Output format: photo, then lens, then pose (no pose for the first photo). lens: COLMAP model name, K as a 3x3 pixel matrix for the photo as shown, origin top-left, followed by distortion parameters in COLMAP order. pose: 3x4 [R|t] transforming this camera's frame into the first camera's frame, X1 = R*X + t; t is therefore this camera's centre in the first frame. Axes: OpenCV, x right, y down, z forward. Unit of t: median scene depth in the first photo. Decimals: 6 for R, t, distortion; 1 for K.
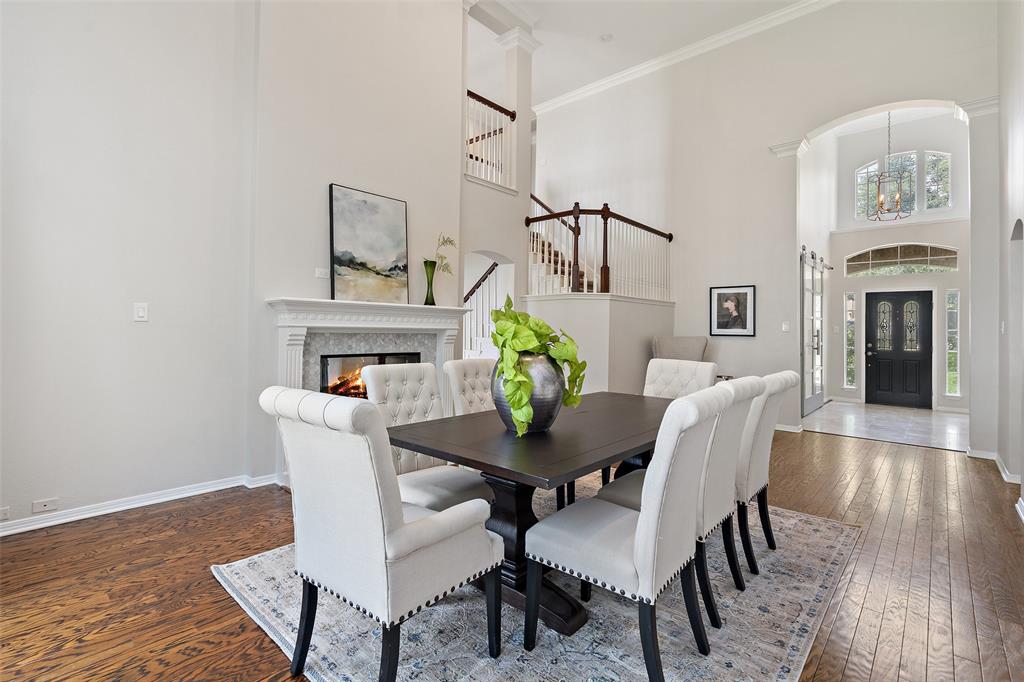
lens RADIAL K [[467.6, 0, 512.4], [0, 467.6, 335.8], [0, 0, 1]] dist [-0.001067, 0.001077]
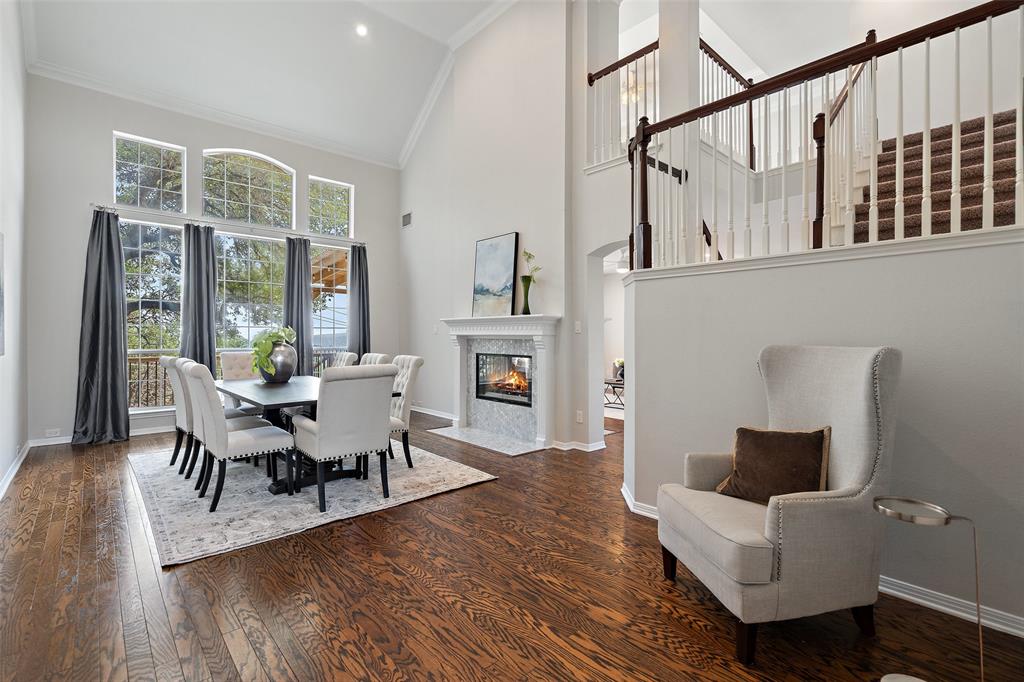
lens RADIAL K [[467.6, 0, 512.4], [0, 467.6, 337.9], [0, 0, 1]] dist [-0.001067, 0.001077]
pose [[-0.094868, 0.000437, -0.995490, 1.072530], [-0.006882, 0.999976, 0.001095, -0.010783], [0.995466, 0.006955, -0.094863, 1.197788]]
